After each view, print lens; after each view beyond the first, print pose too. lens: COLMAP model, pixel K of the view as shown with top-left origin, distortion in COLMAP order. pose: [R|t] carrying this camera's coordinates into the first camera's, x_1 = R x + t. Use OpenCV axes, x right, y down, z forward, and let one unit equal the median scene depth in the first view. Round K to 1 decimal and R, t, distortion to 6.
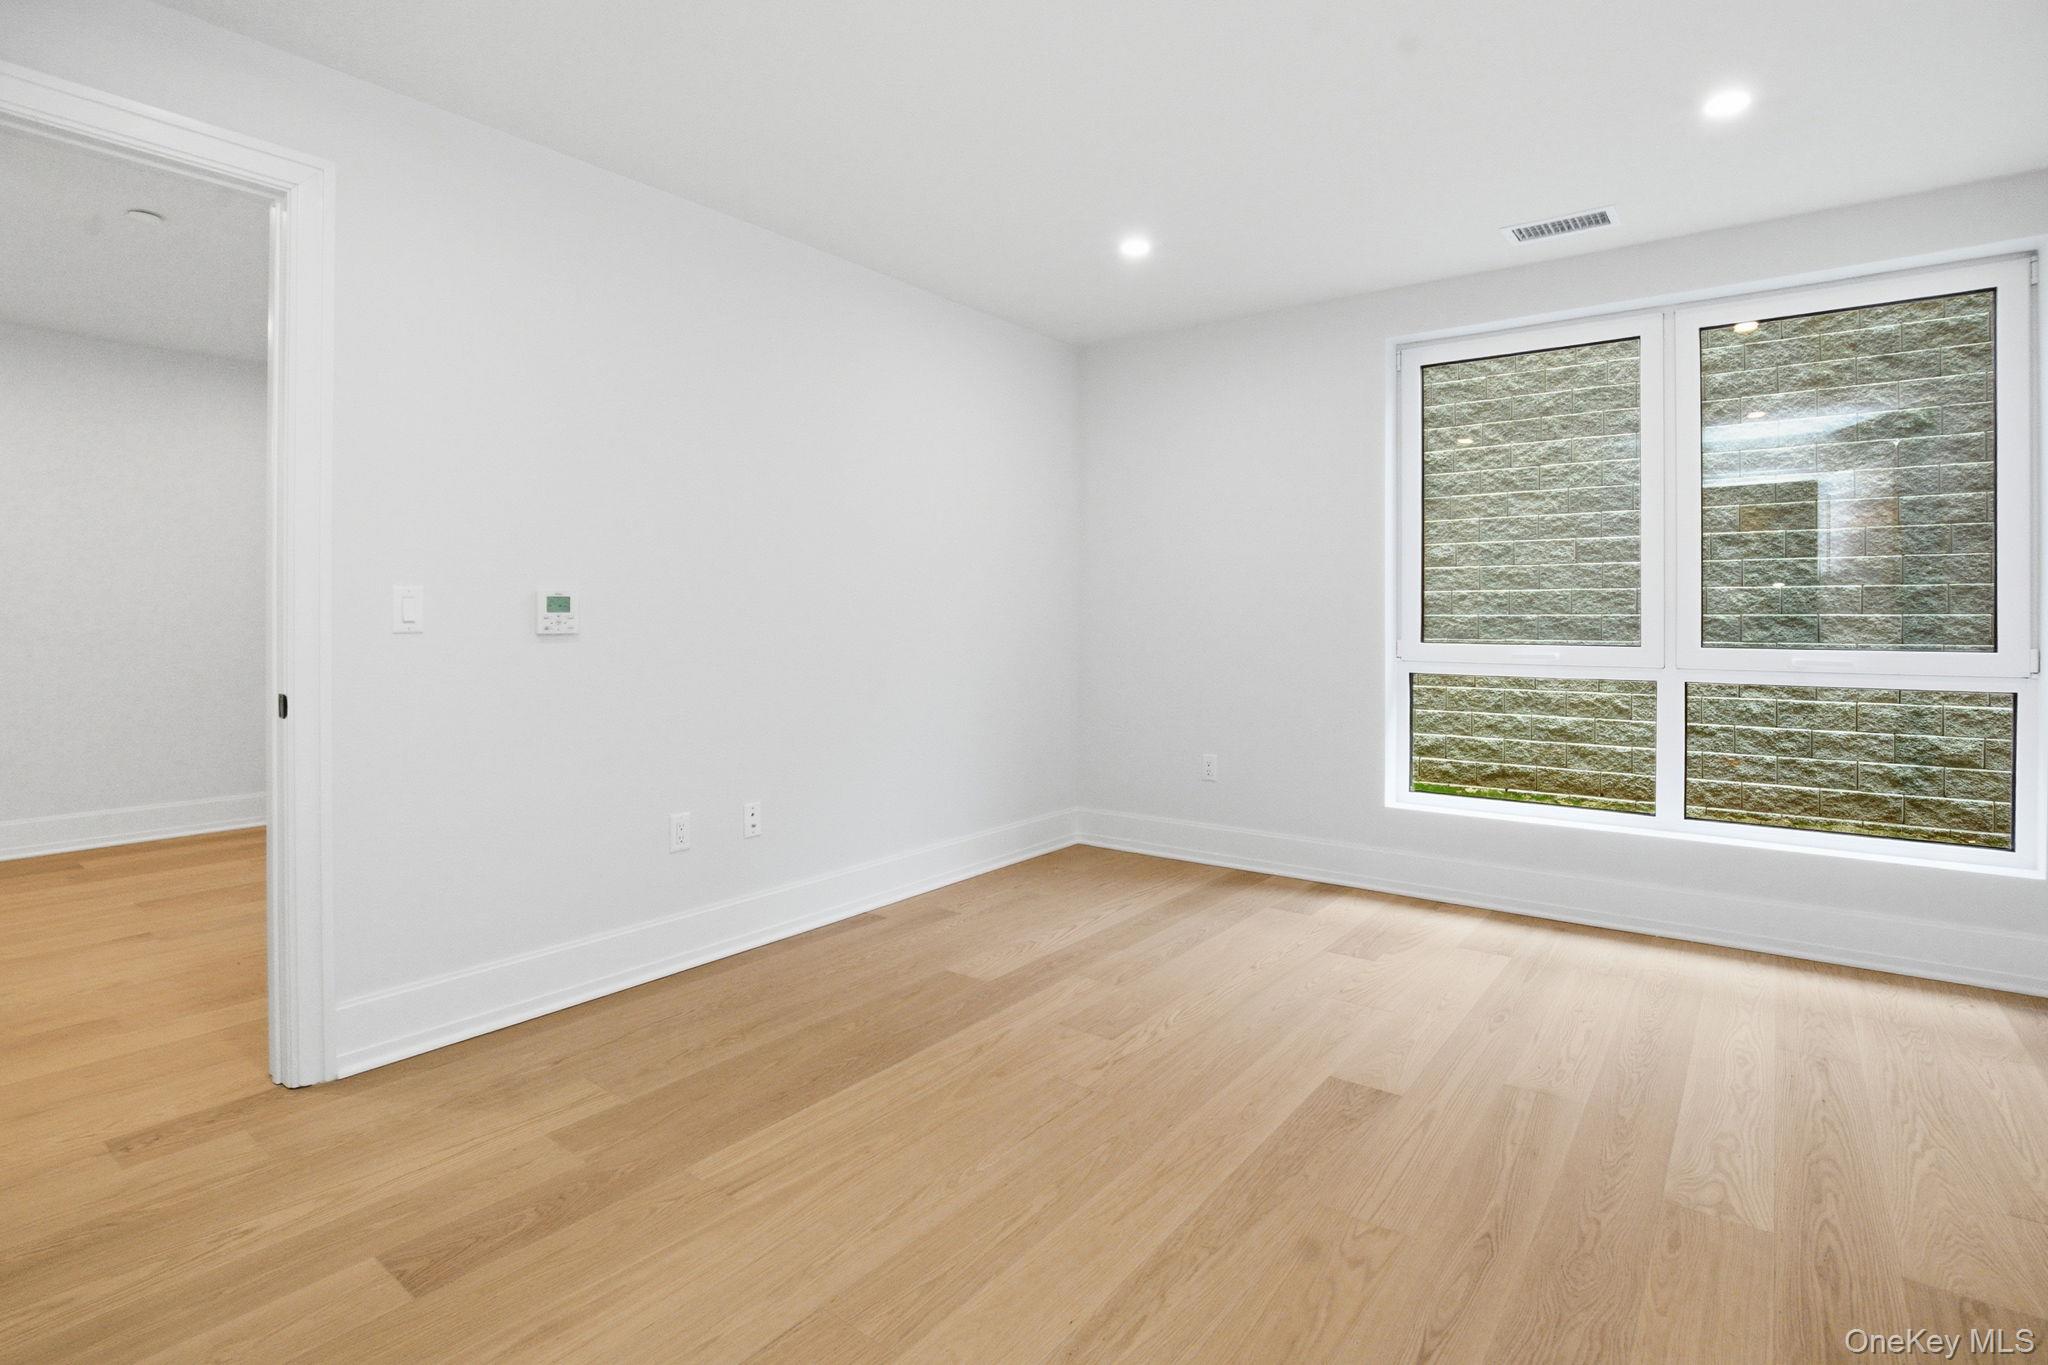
lens RADIAL K [[986.8, 0, 1017.6], [0, 986.8, 620.3], [0, 0, 1]] dist [-0.025505, 0.000696]
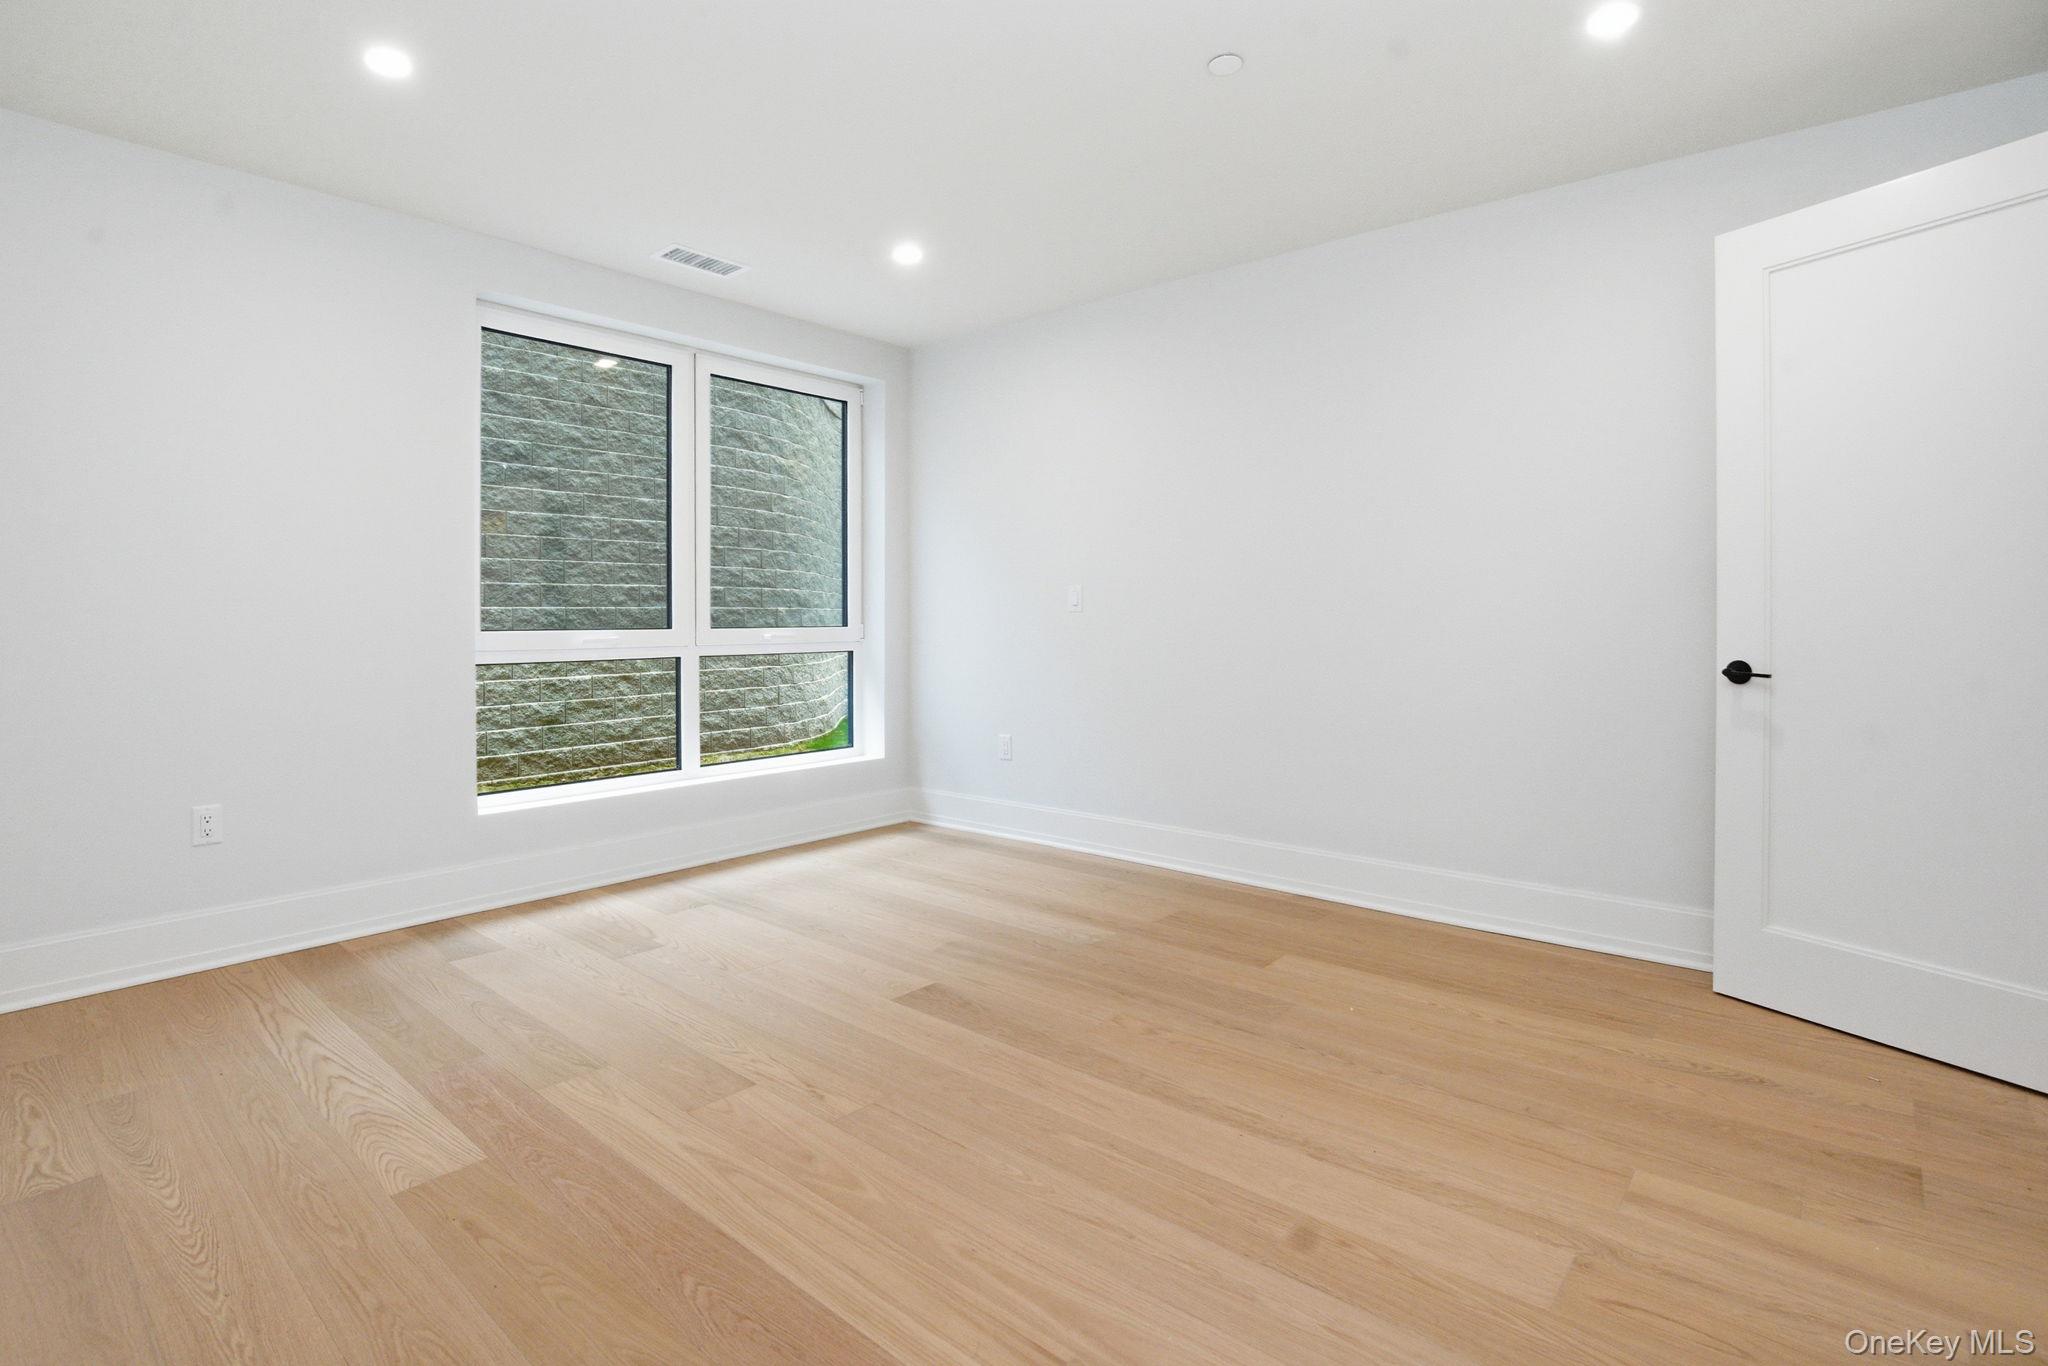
lens RADIAL K [[986.8, 0, 1017.6], [0, 986.8, 620.8], [0, 0, 1]] dist [-0.025505, 0.000696]
pose [[0.071786, -0.008000, 0.997388, -0.439628], [0.006025, 0.999953, 0.007587, 0.009410], [-0.997402, 0.005465, 0.071831, 0.419612]]
